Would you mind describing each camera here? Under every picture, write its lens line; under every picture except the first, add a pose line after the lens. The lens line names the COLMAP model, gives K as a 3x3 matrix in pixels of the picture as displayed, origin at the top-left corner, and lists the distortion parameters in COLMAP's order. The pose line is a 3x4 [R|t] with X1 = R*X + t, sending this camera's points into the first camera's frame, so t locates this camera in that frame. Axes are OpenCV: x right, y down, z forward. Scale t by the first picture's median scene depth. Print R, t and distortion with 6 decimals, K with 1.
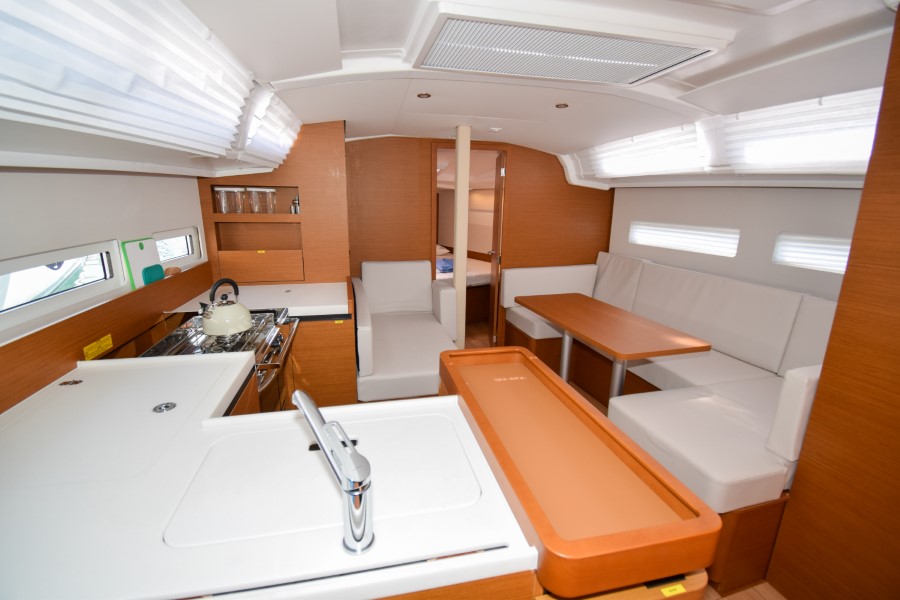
lens RADIAL K [[398.3, 0, 443.1], [0, 398.3, 295.6], [0, 0, 1]] dist [0.013585, -0.021716]
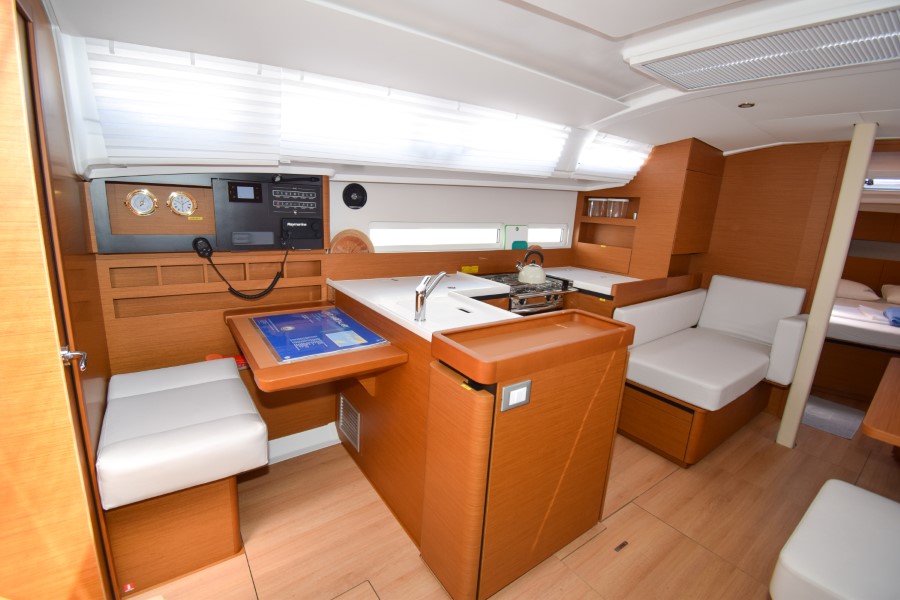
lens RADIAL K [[398.3, 0, 438.0], [0, 398.3, 295.5], [0, 0, 1]] dist [0.013585, -0.021716]
pose [[0.378206, 0.214886, -0.900436, 0.587271], [-0.258326, 0.958545, 0.120250, 0.029797], [0.888948, 0.187126, 0.418038, -0.008736]]
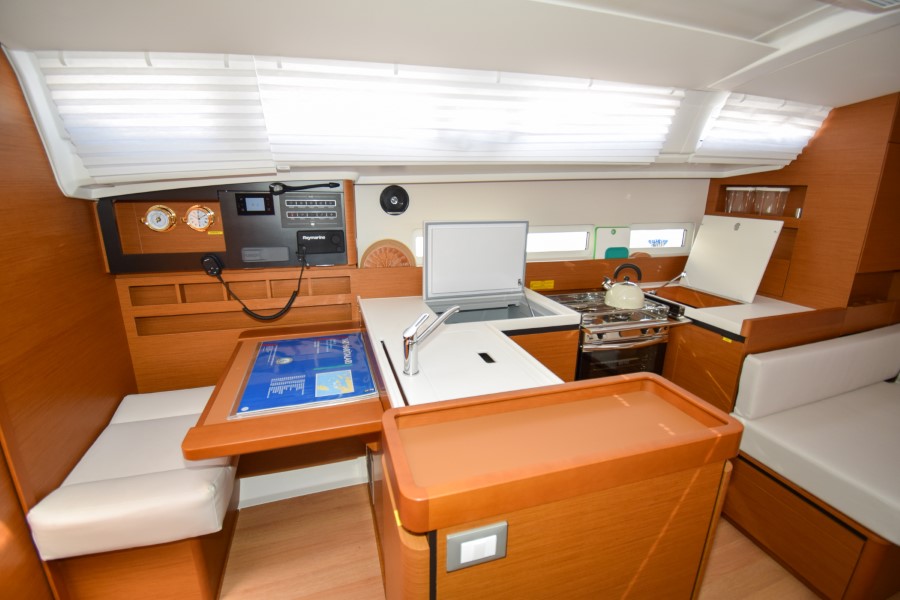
lens RADIAL K [[398.3, 0, 443.5], [0, 398.3, 295.6], [0, 0, 1]] dist [0.013585, -0.021716]
pose [[0.079957, 0.248937, -0.965214, 0.436820], [-0.241018, 0.944410, 0.223606, -0.061328], [0.967221, 0.214756, 0.135510, 0.215348]]
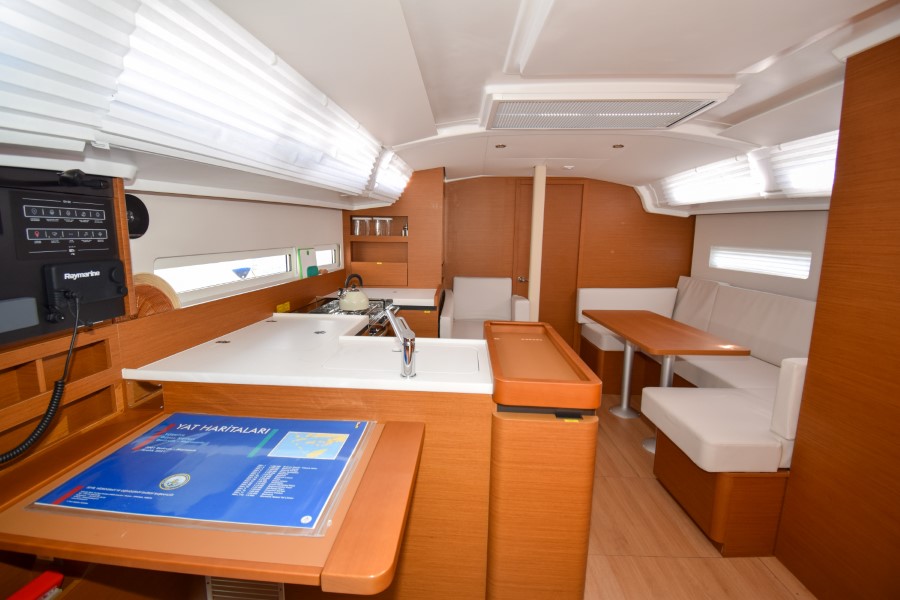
lens RADIAL K [[398.3, 0, 439.9], [0, 398.3, 295.7], [0, 0, 1]] dist [0.013585, -0.021716]
pose [[0.959961, 0.040651, -0.277169, 0.130562], [-0.064422, 0.994932, -0.077202, 0.096274], [0.272626, 0.091967, 0.957715, -0.248404]]
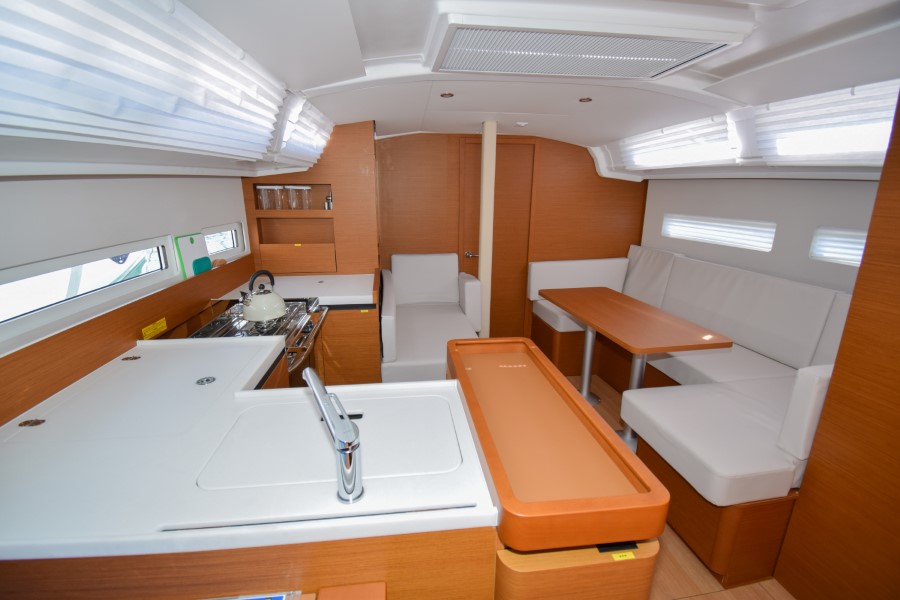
lens RADIAL K [[398.3, 0, 443.6], [0, 398.3, 295.4], [0, 0, 1]] dist [0.013585, -0.021716]
pose [[0.995114, 0.014970, -0.097595, 0.047175], [-0.012895, 0.999678, 0.021856, -0.002205], [0.097890, -0.020491, 0.994986, -0.041106]]
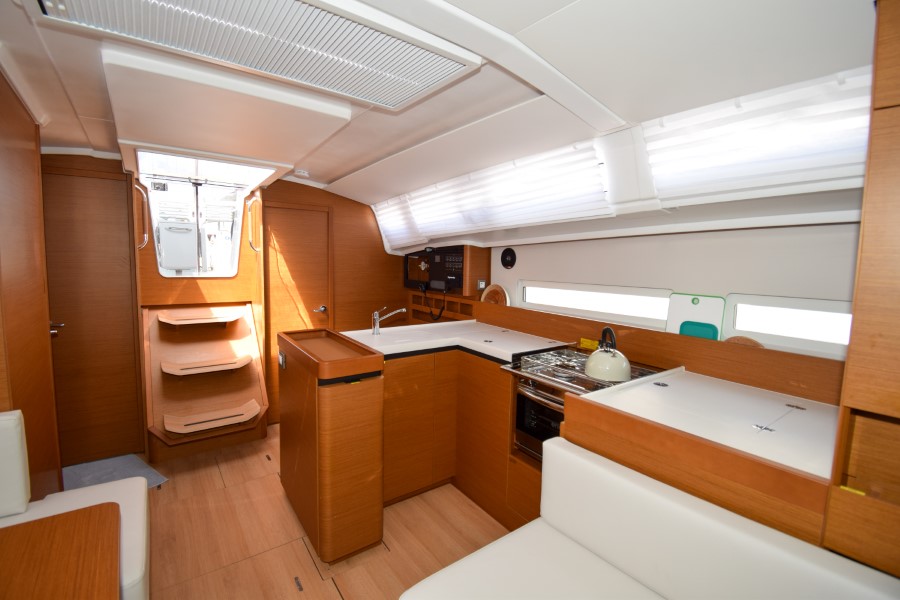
lens RADIAL K [[398.3, 0, 438.9], [0, 398.3, 293.5], [0, 0, 1]] dist [0.013585, -0.021716]
pose [[-0.926883, 0.004821, -0.375318, 0.188958], [-0.114909, 0.948263, 0.295961, -0.277416], [0.357328, 0.317449, -0.878375, 1.241095]]
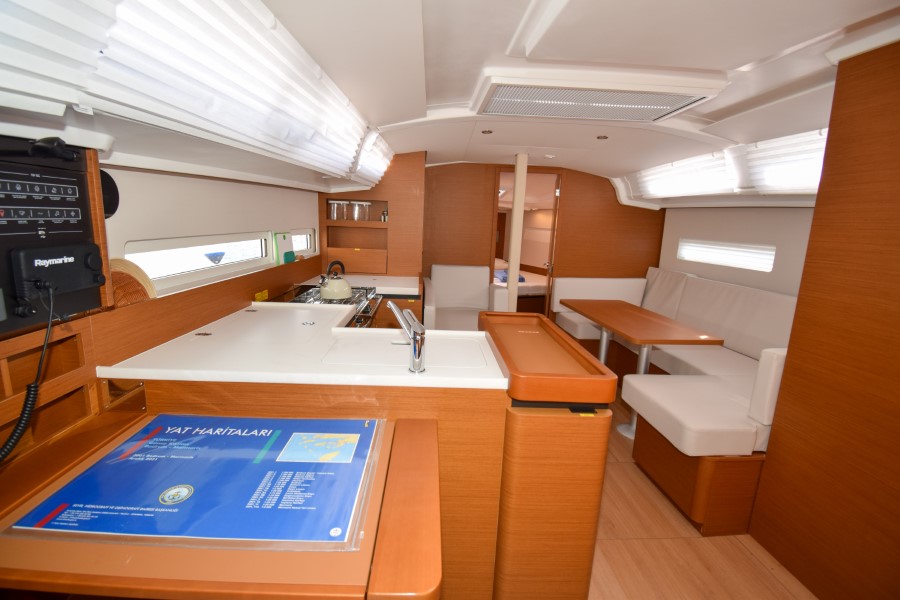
lens RADIAL K [[398.3, 0, 439.6], [0, 398.3, 296.5], [0, 0, 1]] dist [0.013585, -0.021716]
pose [[0.981374, 0.057705, -0.183237, 0.061912], [-0.067386, 0.996617, -0.047046, 0.091690], [0.179902, 0.058517, 0.981942, -0.240755]]
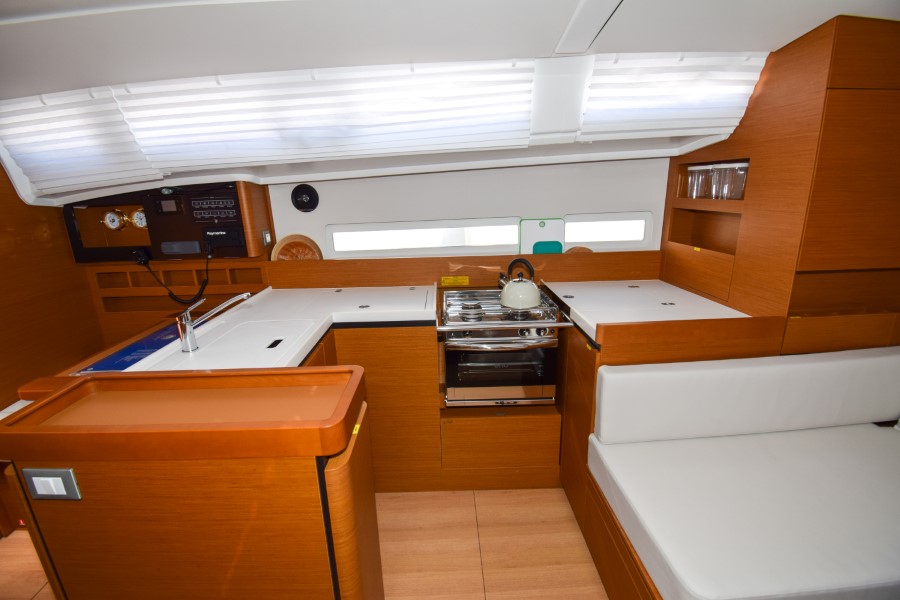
lens RADIAL K [[398.3, 0, 431.4], [0, 398.3, 294.6], [0, 0, 1]] dist [0.013585, -0.021716]
pose [[-0.215874, 0.243201, -0.945649, 0.412911], [-0.195748, 0.938044, 0.285931, -0.153708], [0.956599, 0.246834, -0.154893, 0.682924]]
